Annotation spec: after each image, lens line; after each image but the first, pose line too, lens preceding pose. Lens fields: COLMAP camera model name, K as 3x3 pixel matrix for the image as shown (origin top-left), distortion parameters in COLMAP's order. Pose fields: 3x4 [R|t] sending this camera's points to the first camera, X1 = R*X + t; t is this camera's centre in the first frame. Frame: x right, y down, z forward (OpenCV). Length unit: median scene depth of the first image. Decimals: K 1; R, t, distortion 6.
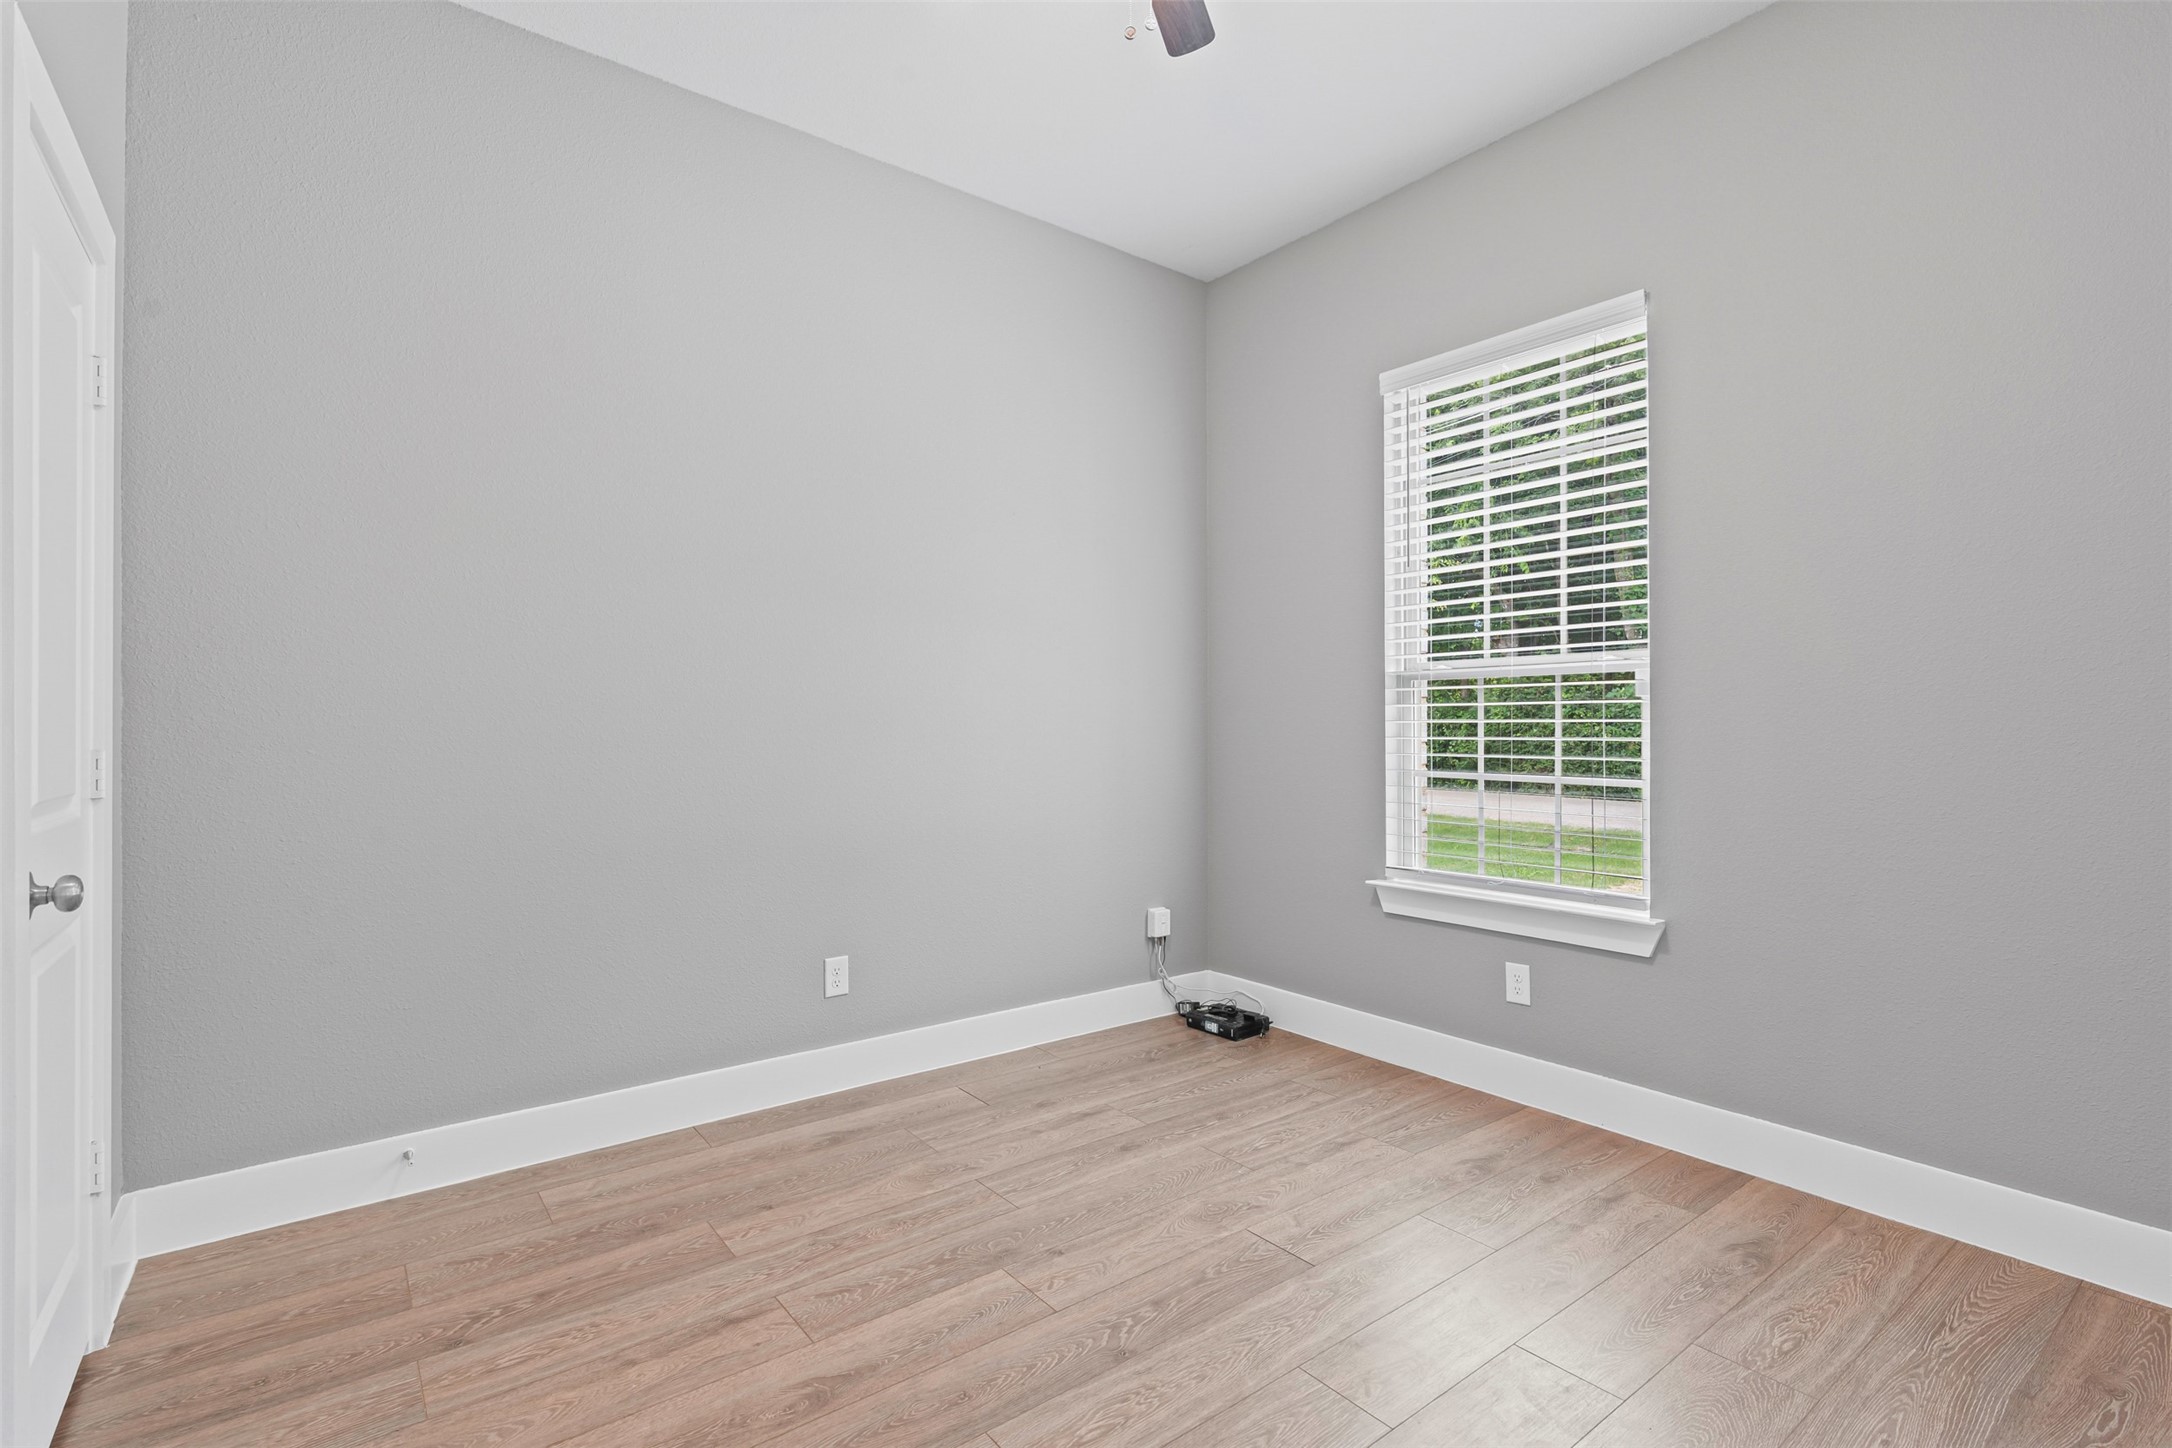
lens RADIAL K [[1005.8, 0, 1085.7], [0, 1005.8, 725.5], [0, 0, 1]] dist [-0.005971, 0.000936]
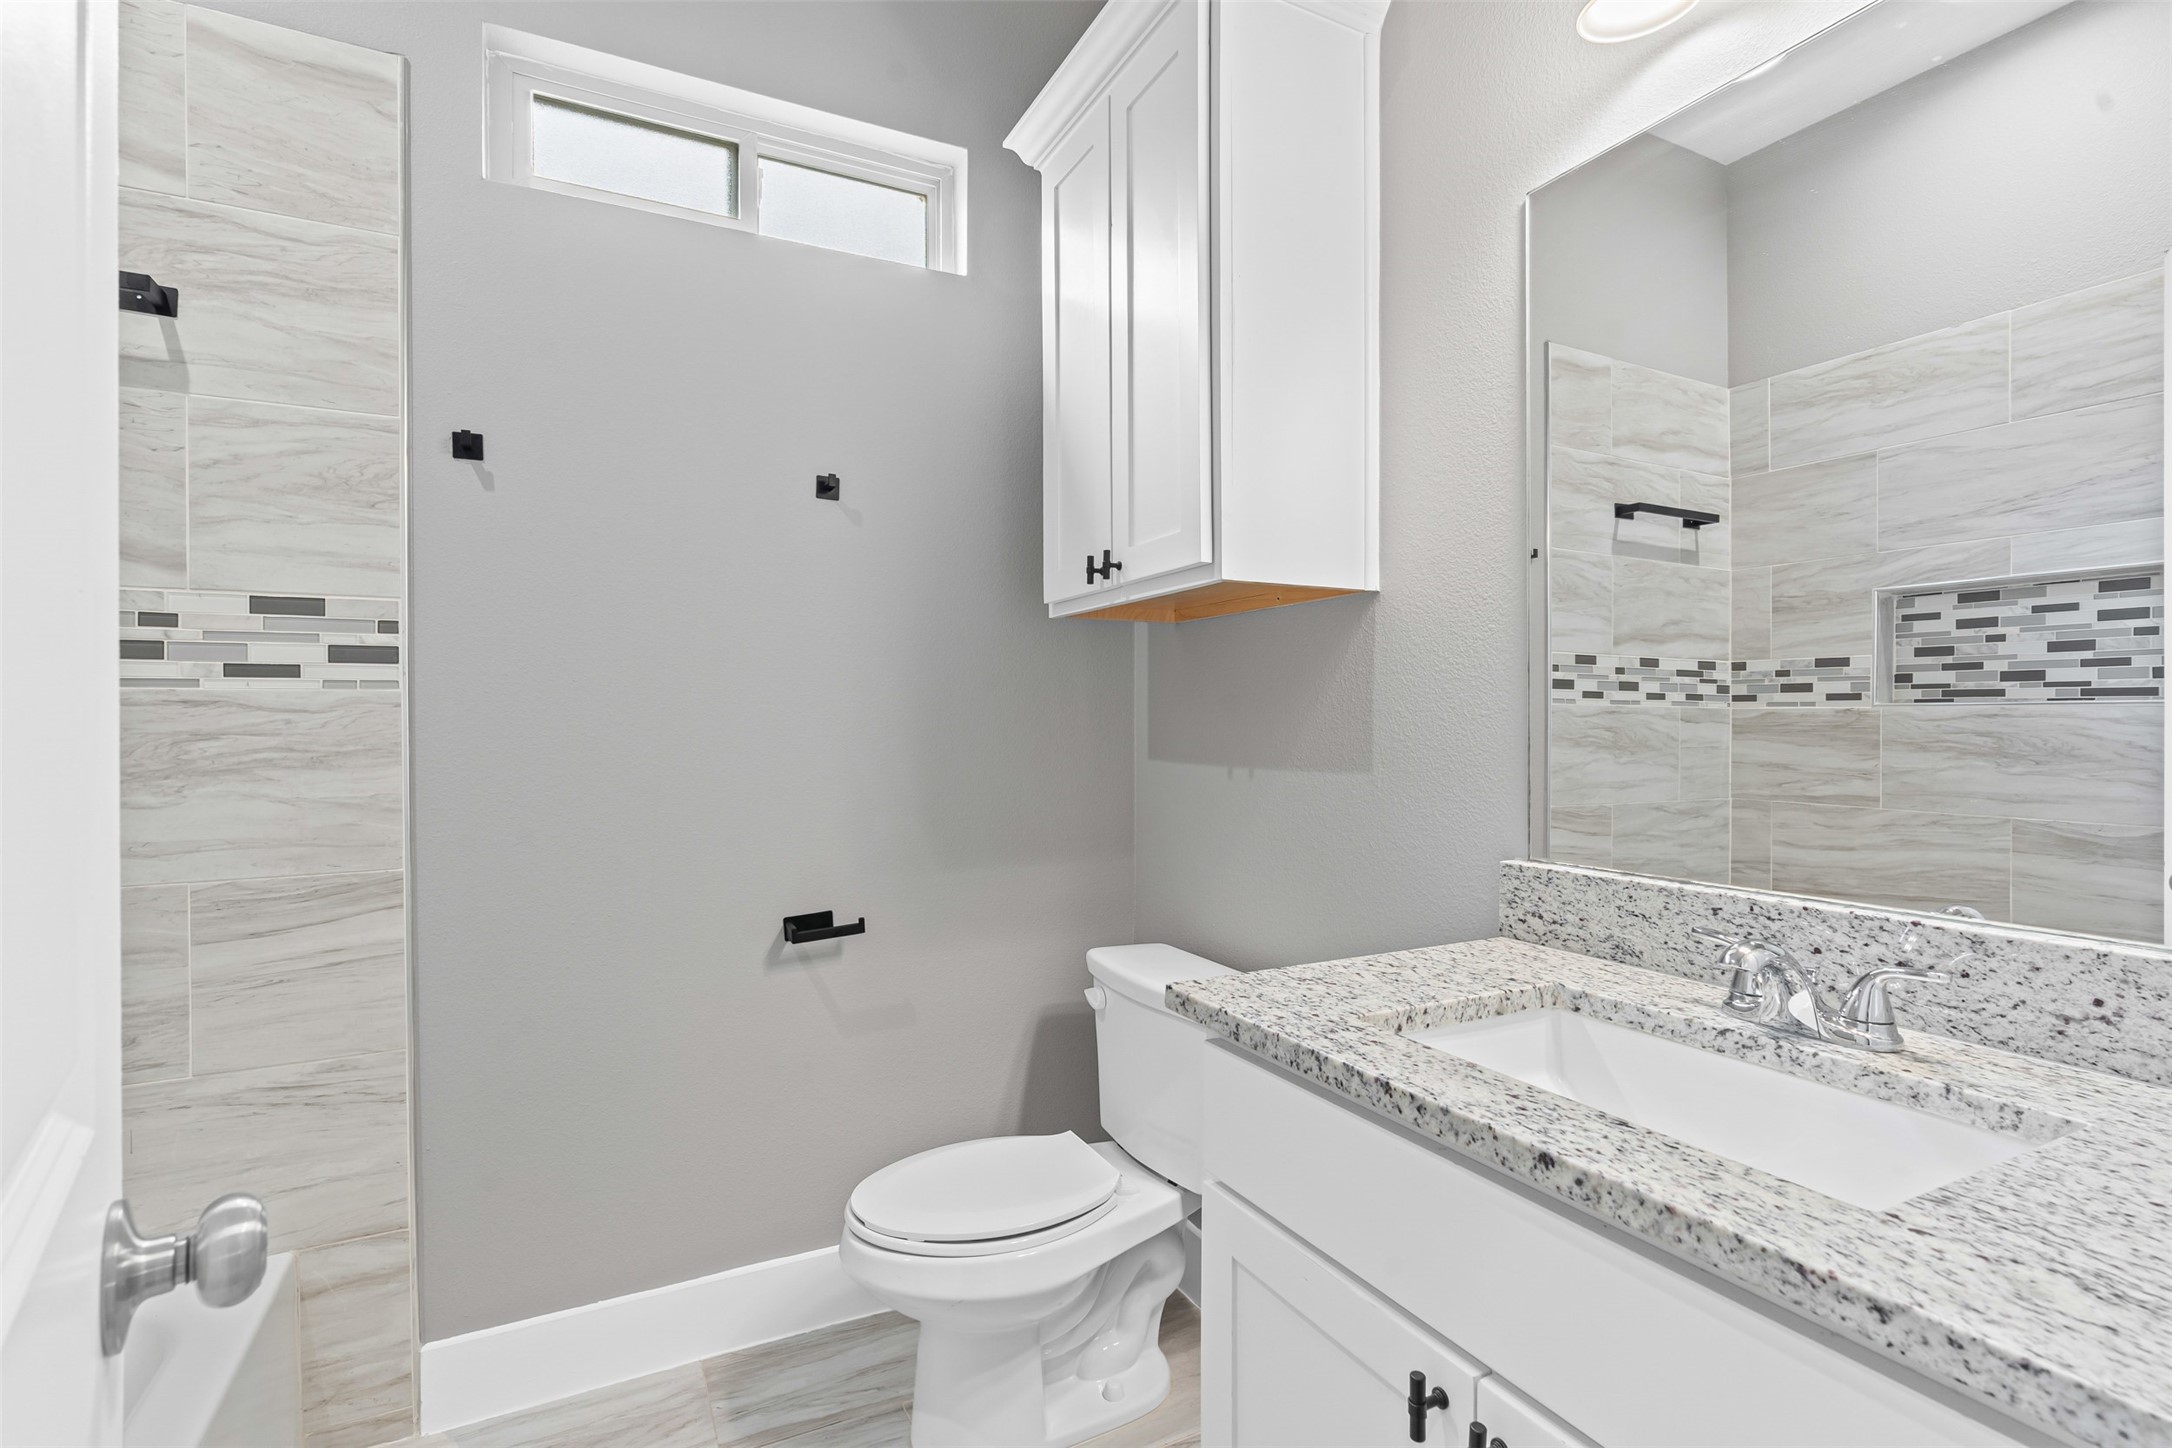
lens RADIAL K [[1005.8, 0, 1082.9], [0, 1005.8, 722.4], [0, 0, 1]] dist [-0.005971, 0.000936]
pose [[0.983422, -0.001661, -0.181324, -0.765687], [0.002442, 0.999989, 0.004083, 0.031252], [0.181316, -0.004458, 0.983415, 0.794711]]
